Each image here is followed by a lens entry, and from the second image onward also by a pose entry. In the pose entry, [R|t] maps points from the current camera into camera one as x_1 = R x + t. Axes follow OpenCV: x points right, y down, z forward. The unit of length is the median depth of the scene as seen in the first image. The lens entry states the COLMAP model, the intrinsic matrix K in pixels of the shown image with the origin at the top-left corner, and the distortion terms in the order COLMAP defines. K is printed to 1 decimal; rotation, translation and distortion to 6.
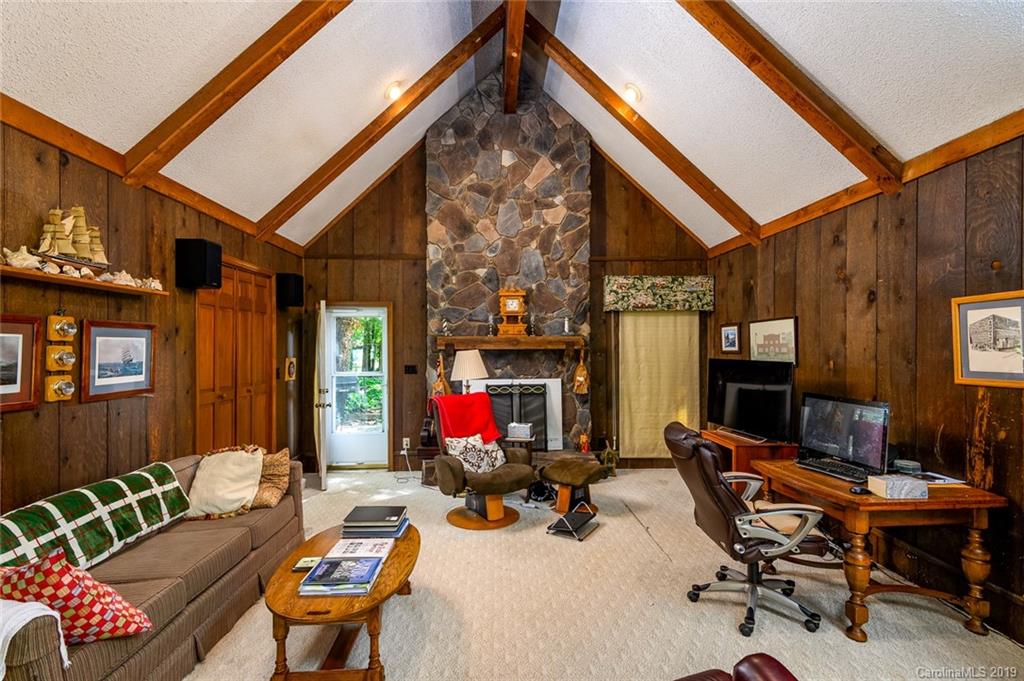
lens RADIAL K [[478.3, 0, 518.4], [0, 478.3, 342.0], [0, 0, 1]] dist [0.016044, -0.015379]
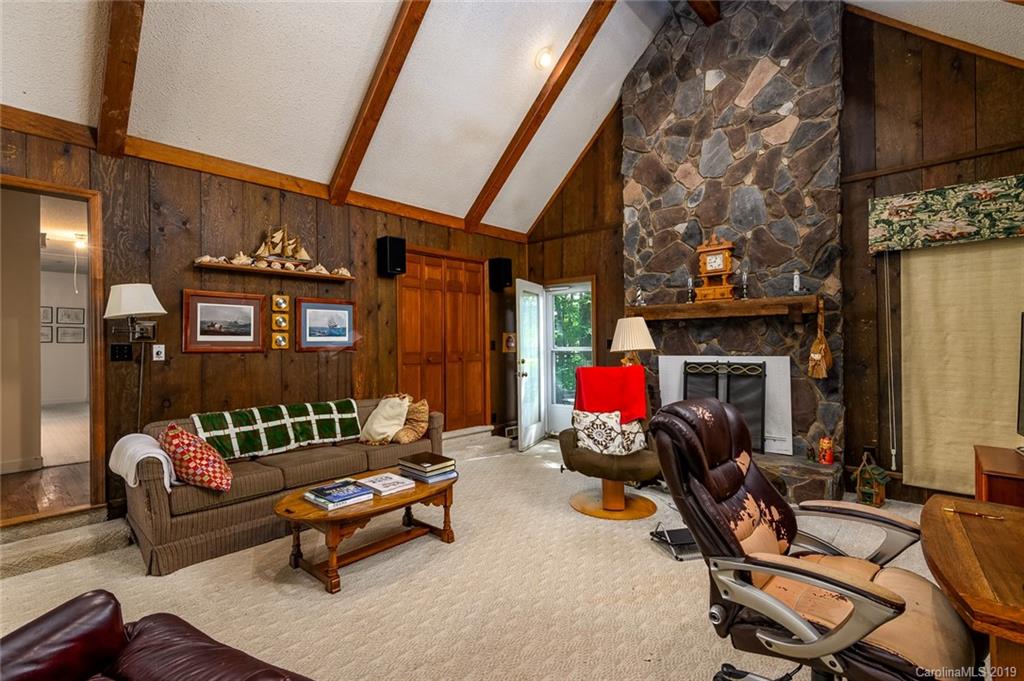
lens RADIAL K [[478.3, 0, 518.4], [0, 478.3, 342.0], [0, 0, 1]] dist [0.016044, -0.015379]
pose [[0.697110, -0.007528, -0.716925, 0.326890], [0.013536, 0.999905, 0.002662, 0.048186], [0.716836, -0.011560, 0.697146, 0.207229]]
